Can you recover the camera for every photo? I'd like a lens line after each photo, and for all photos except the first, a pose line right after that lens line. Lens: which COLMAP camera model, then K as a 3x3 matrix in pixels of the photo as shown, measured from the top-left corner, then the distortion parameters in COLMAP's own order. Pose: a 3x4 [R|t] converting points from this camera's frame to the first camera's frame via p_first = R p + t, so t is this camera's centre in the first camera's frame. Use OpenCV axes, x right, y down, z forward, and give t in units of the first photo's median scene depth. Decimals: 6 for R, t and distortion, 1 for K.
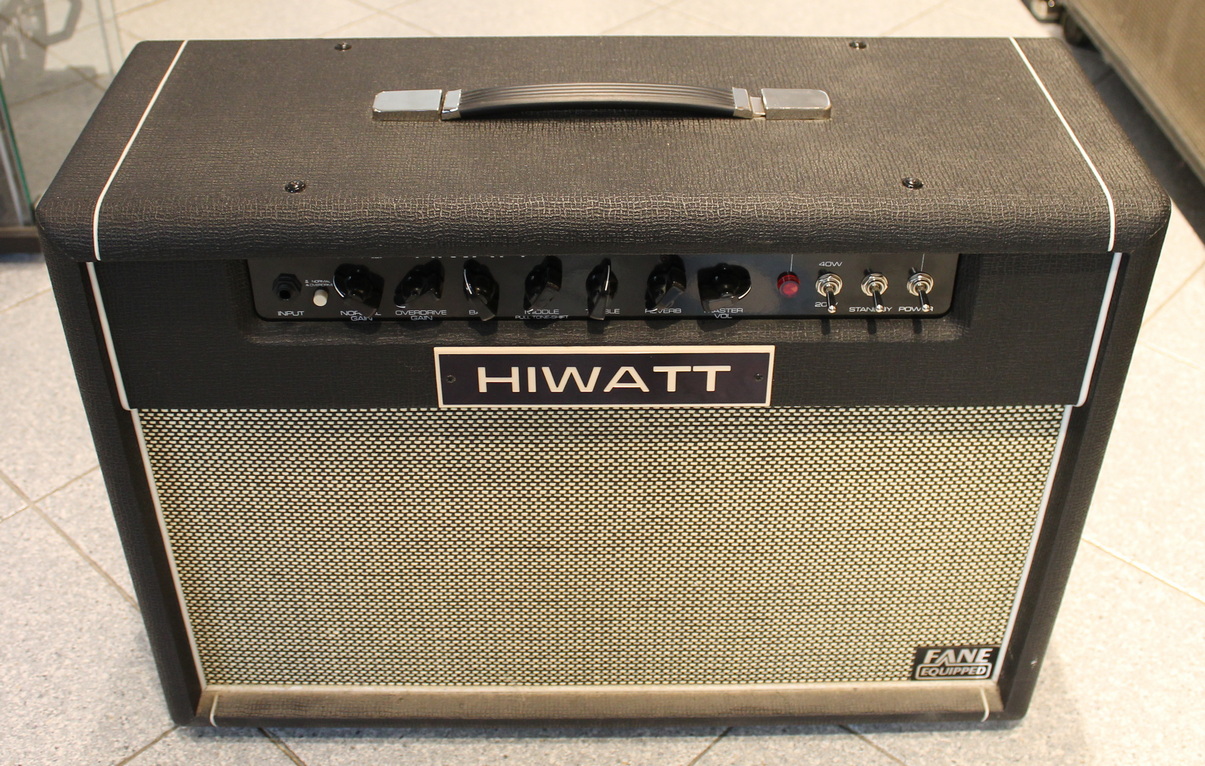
lens RADIAL K [[1350.8, 0, 598.5], [0, 1350.8, 323.3], [0, 0, 1]] dist [-0.150694, 0.170484]
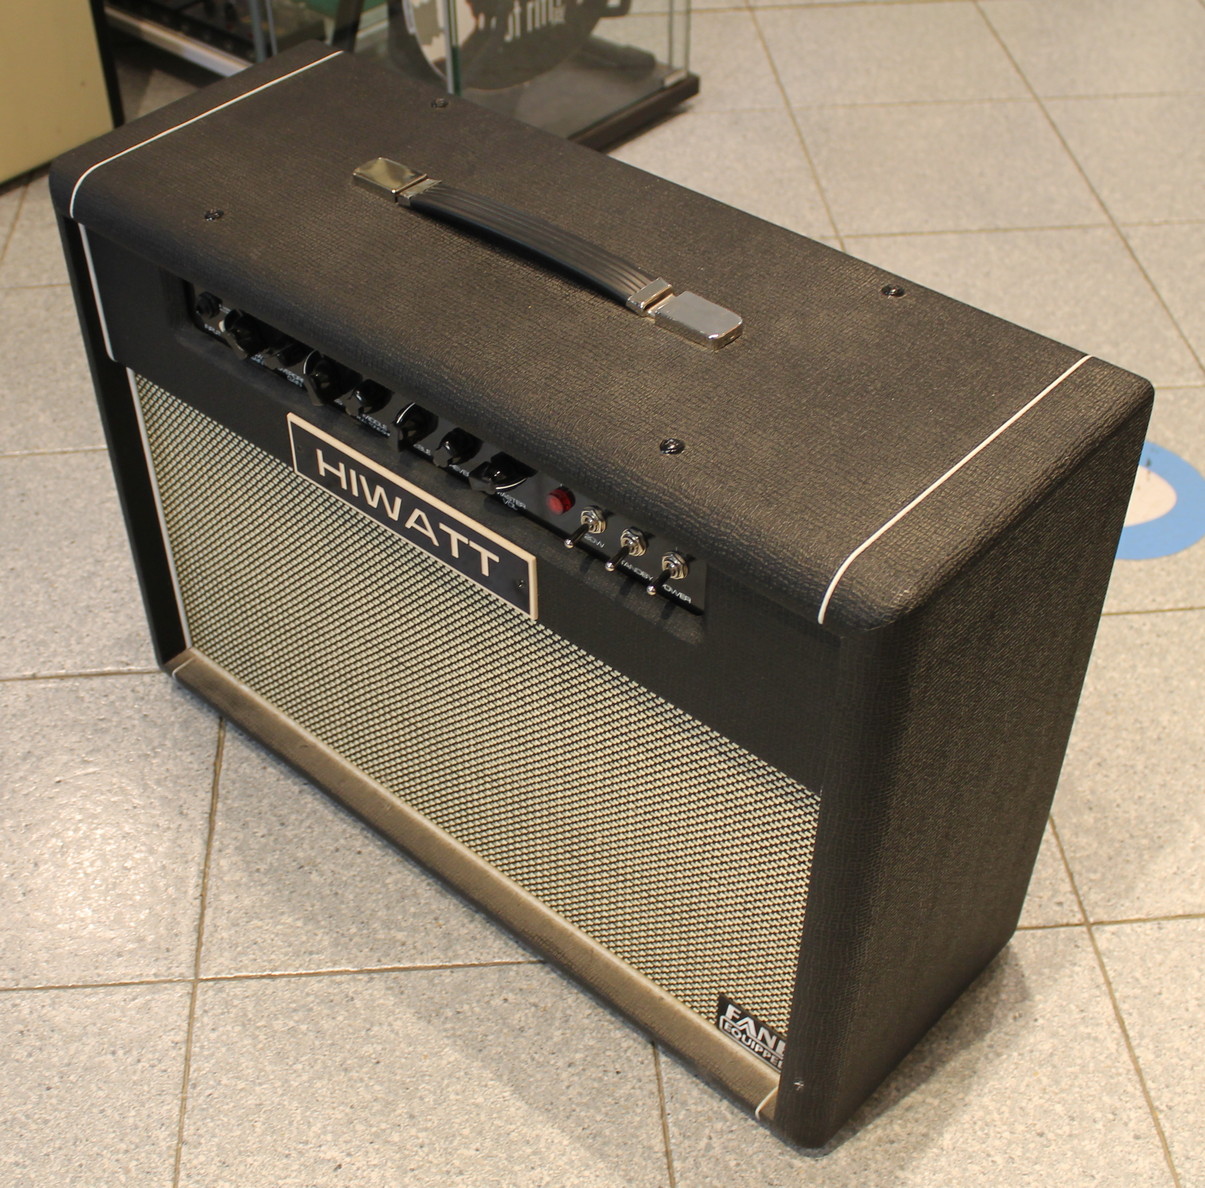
lens RADIAL K [[1708.9, 0, 549.8], [0, 1708.9, 595.4], [0, 0, 1]] dist [-0.124973, 0.034312]
pose [[0.727215, 0.446102, -0.521682, 0.725172], [-0.382944, 0.894418, 0.231020, -0.222209], [0.569660, 0.031774, 0.821266, 0.064723]]
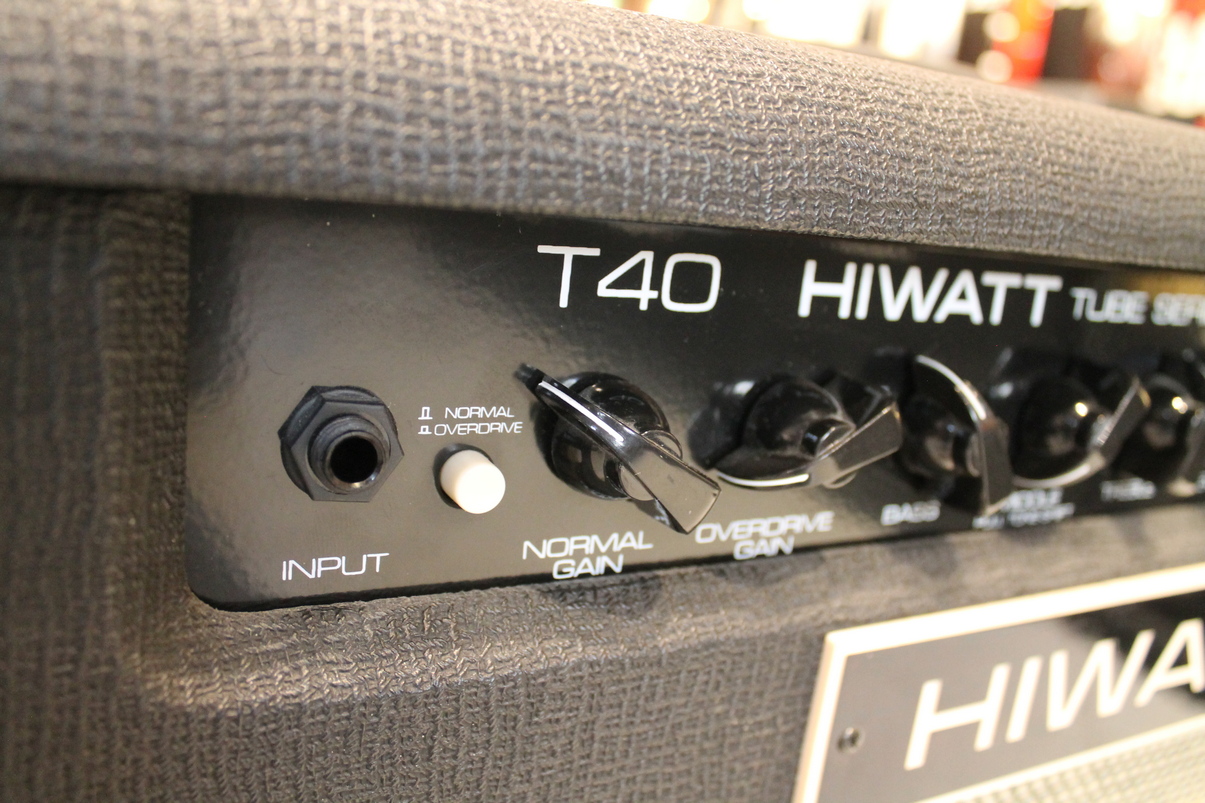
lens RADIAL K [[1061.4, 0, 602.5], [0, 1061.4, 401.5], [0, 0, 1]] dist [-0.104804, 0.001110]
pose [[0.874746, -0.012795, 0.484412, -0.270831], [0.179812, 0.936853, -0.299958, 0.029609], [-0.449985, 0.349490, 0.821809, 0.787630]]
